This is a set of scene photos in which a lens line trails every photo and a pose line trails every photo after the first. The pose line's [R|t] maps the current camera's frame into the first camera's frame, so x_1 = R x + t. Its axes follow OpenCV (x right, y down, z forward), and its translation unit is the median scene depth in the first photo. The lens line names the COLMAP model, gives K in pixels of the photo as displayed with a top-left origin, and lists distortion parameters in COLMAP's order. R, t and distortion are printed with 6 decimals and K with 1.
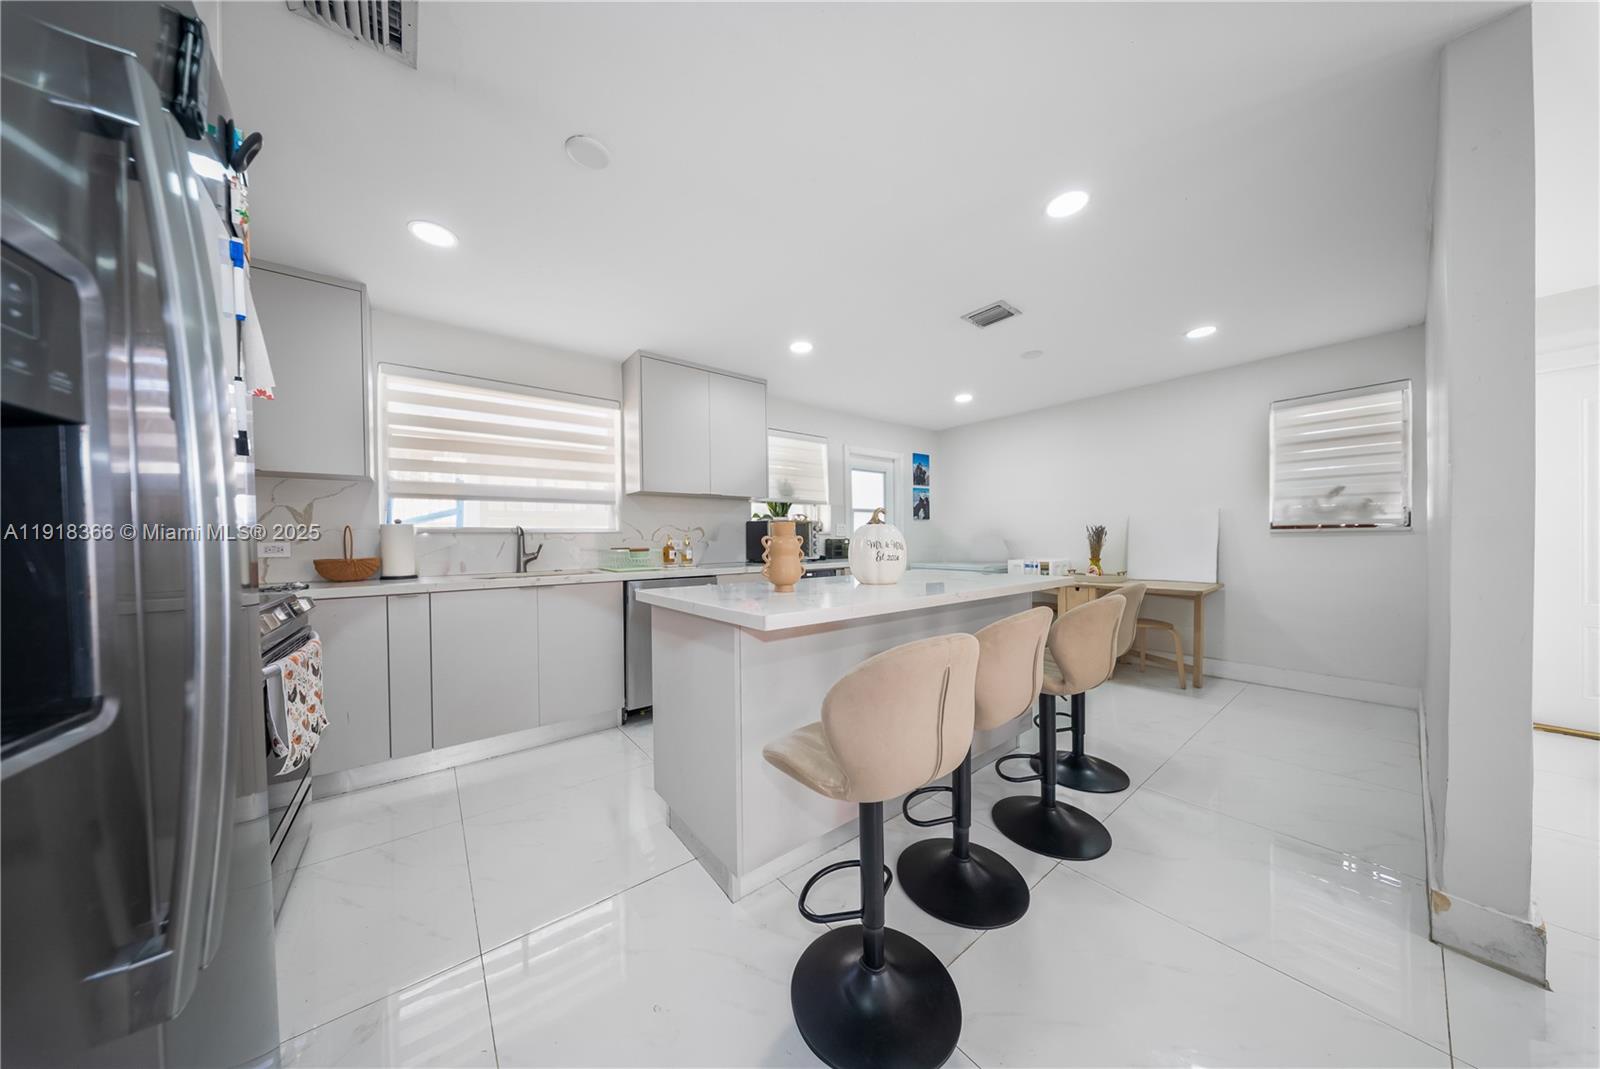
lens RADIAL K [[473.9, 0, 800.0], [0, 473.9, 534.5], [0, 0, 1]] dist [-0.000482, -0.000010]
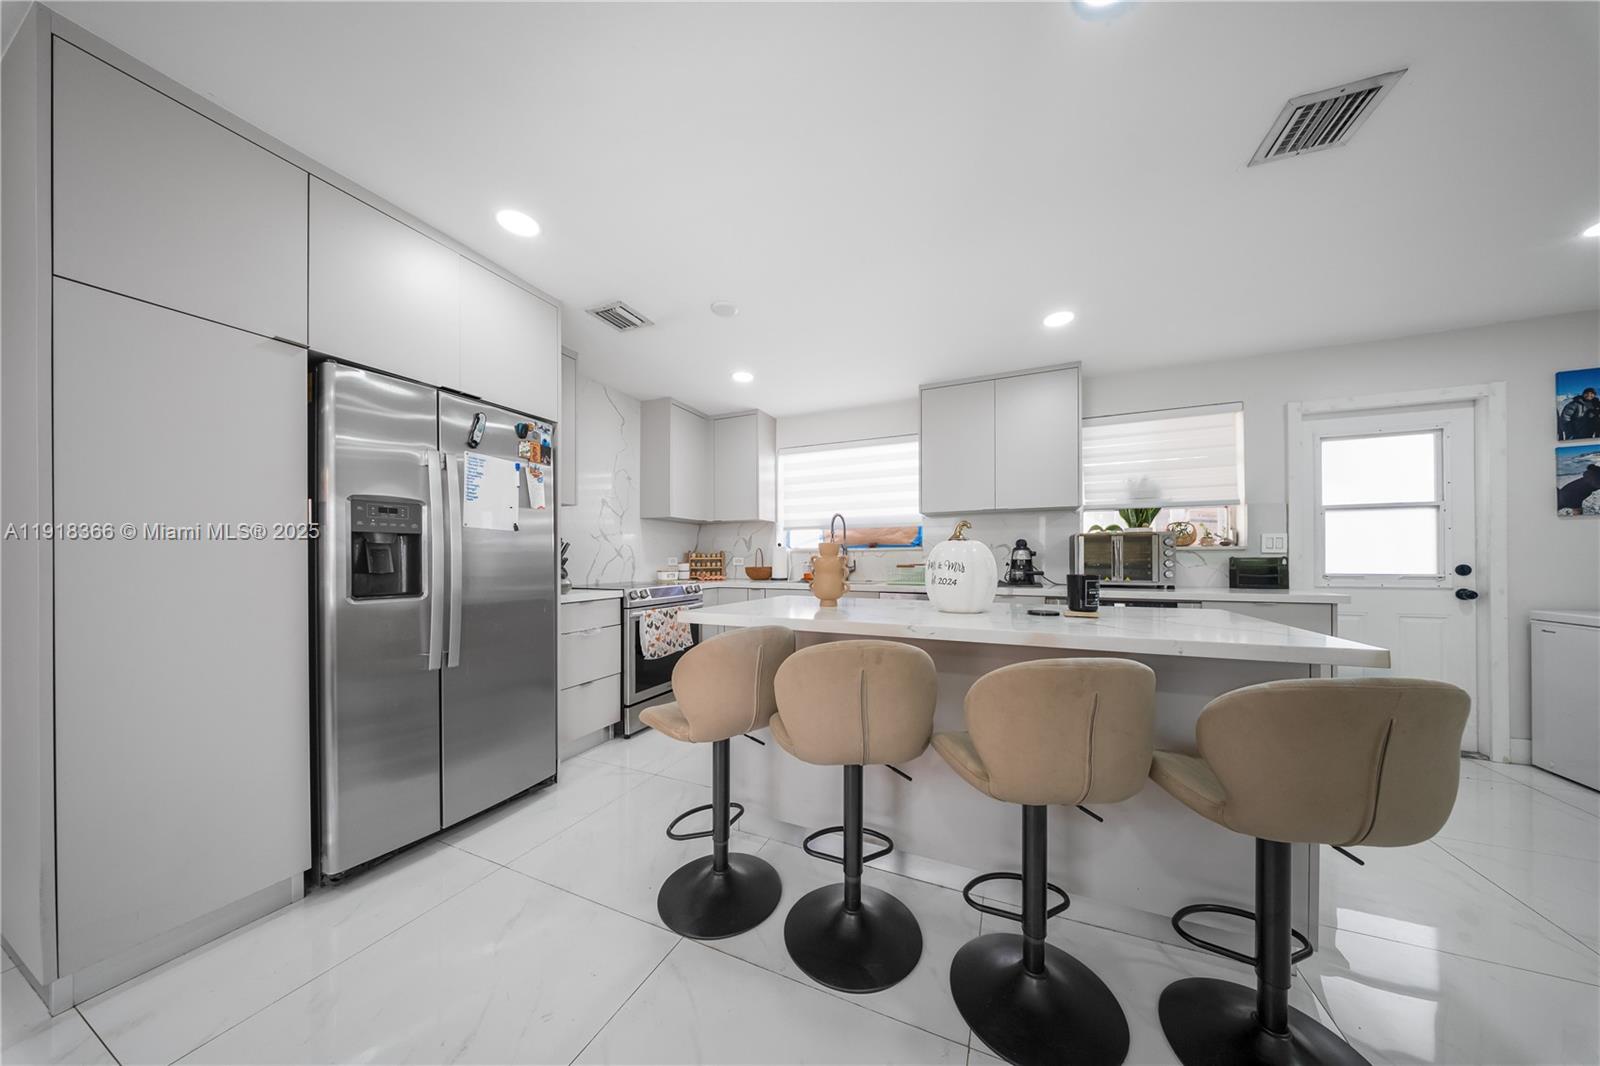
lens RADIAL K [[476.9, 0, 807.9], [0, 476.9, 547.9], [0, 0, 1]] dist [-0.001236, -0.000059]
pose [[0.468446, -0.009077, -0.883446, 0.387750], [0.006755, 0.999955, -0.006692, -0.002947], [0.883467, -0.002833, 0.468486, 0.177364]]
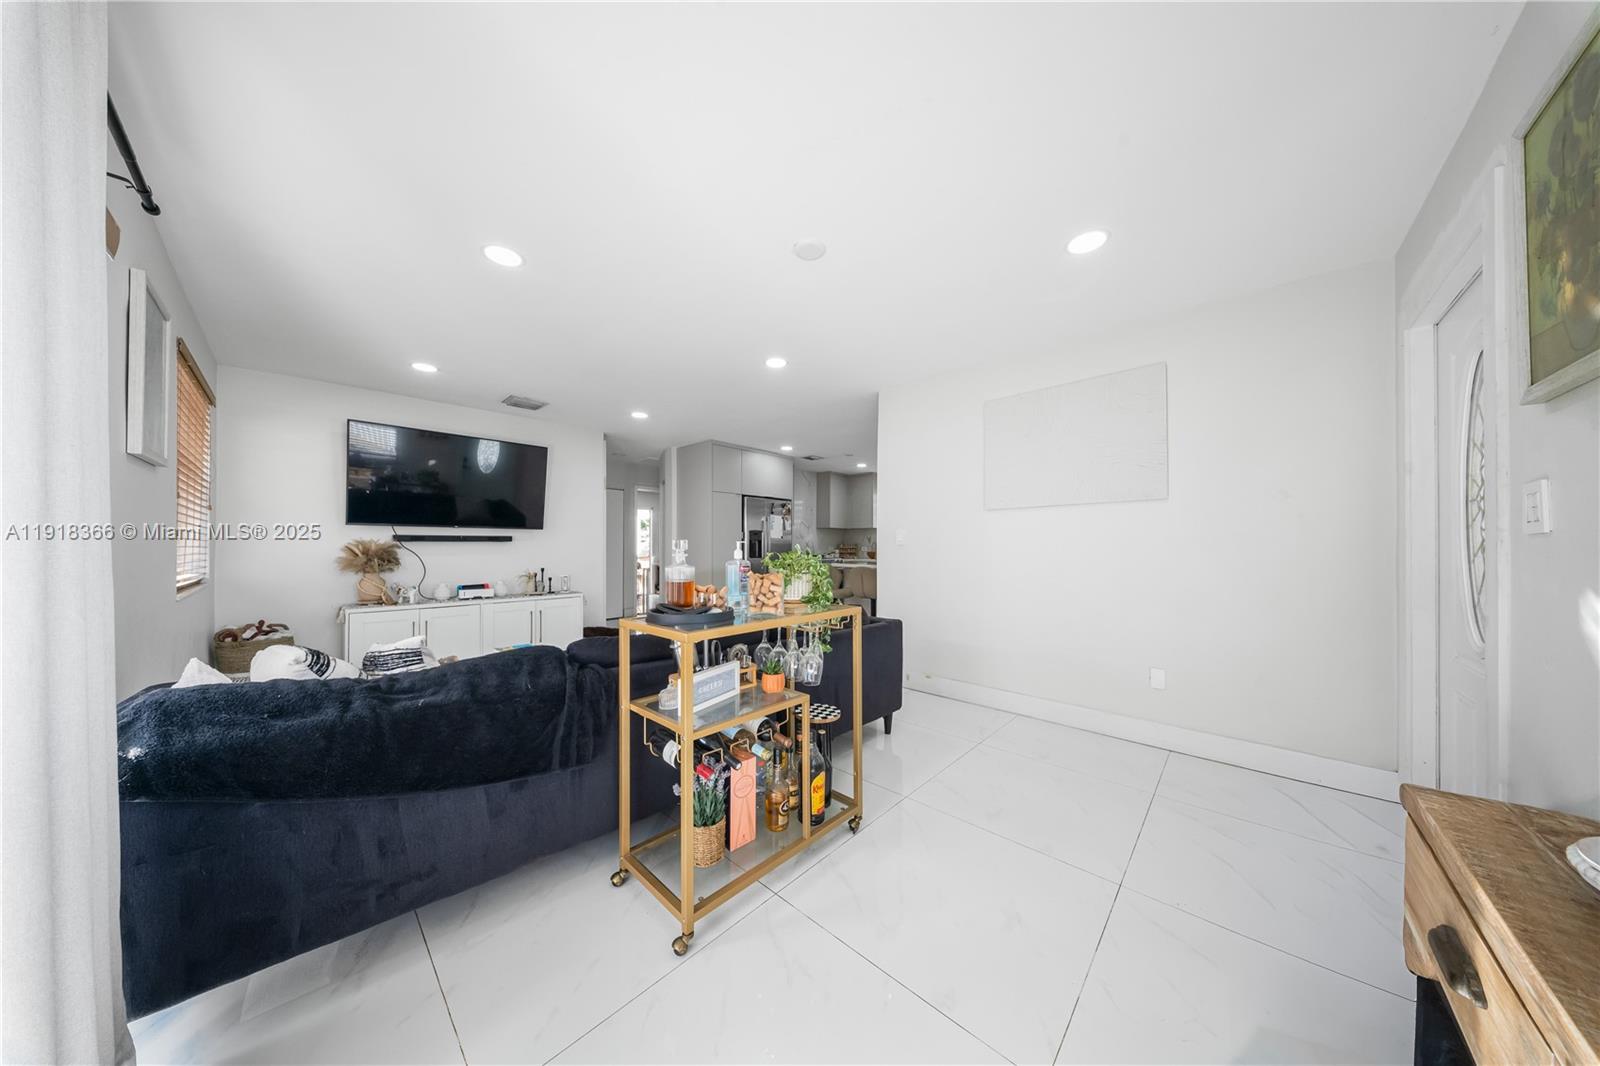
lens RADIAL K [[476.9, 0, 807.9], [0, 476.9, 547.9], [0, 0, 1]] dist [-0.001236, -0.000059]
pose [[0.154288, 0.009540, -0.987980, 1.325112], [0.010852, 0.999877, 0.011349, -0.010802], [0.987966, -0.012473, 0.154165, -0.009593]]
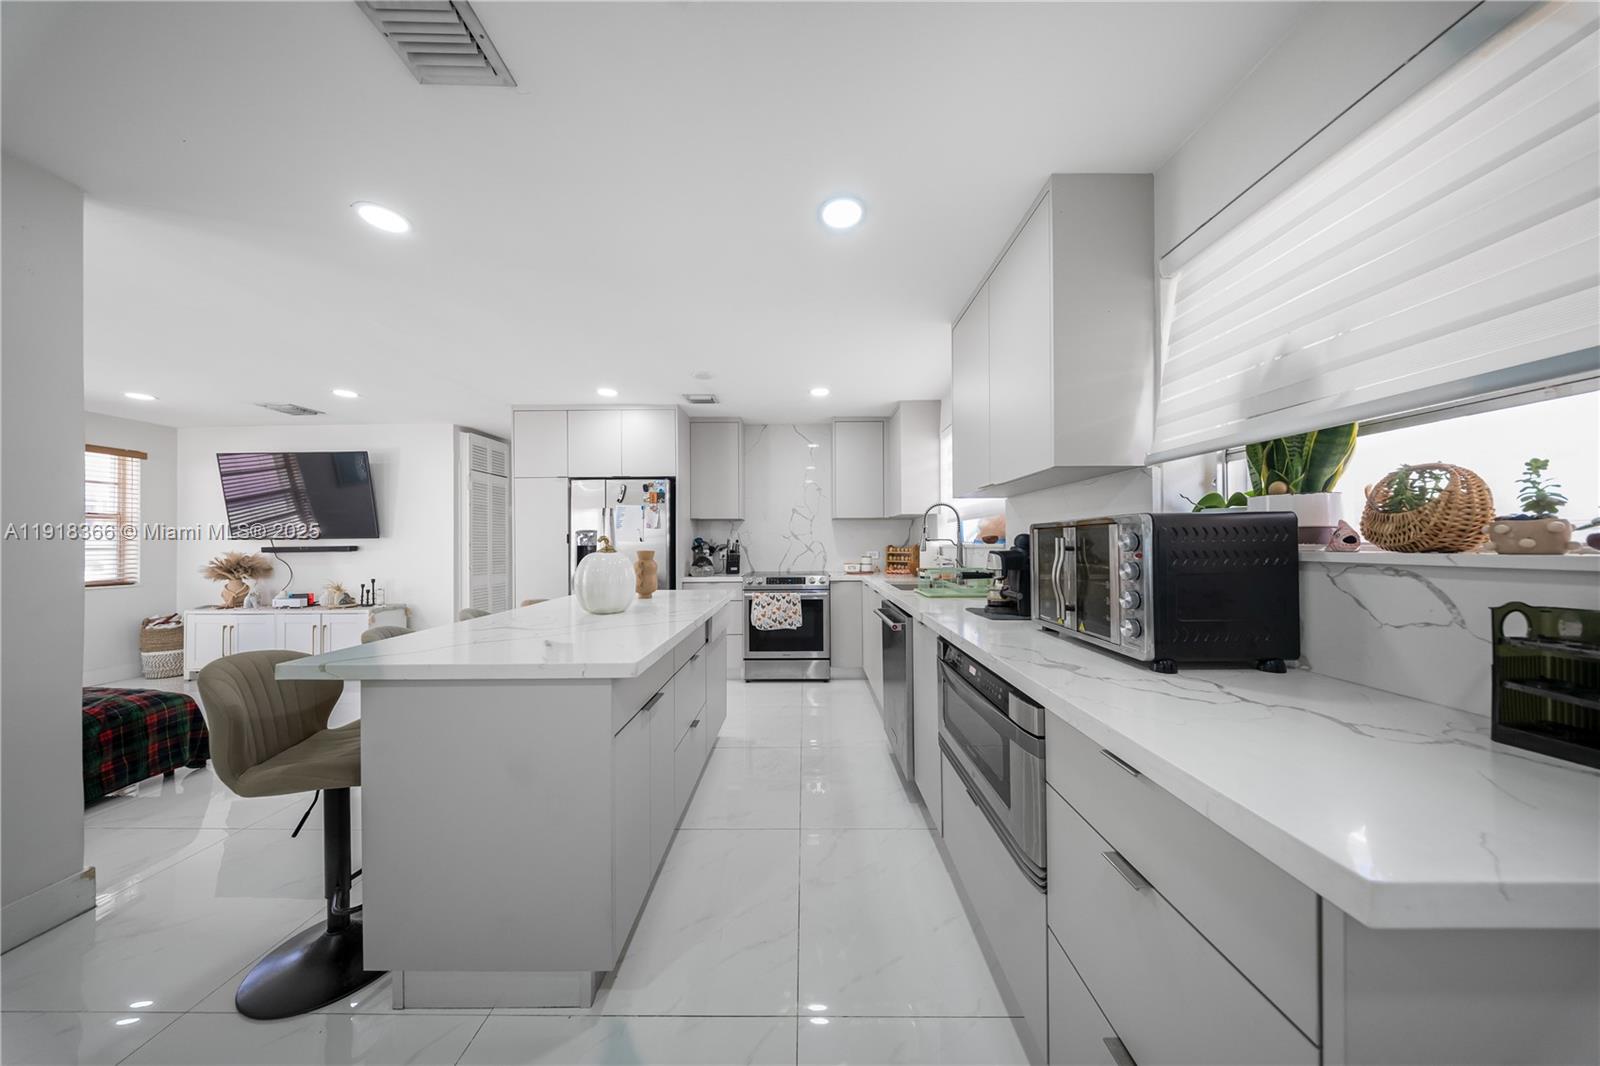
lens RADIAL K [[478.4, 0, 800.0], [0, 478.4, 533.0], [0, 0, 1]] dist [0.000191, 0.000004]
pose [[-0.628241, -0.002082, -0.778016, 0.347157], [0.023596, 0.999485, -0.021728, -0.014342], [0.777661, -0.032009, -0.627869, 0.961686]]
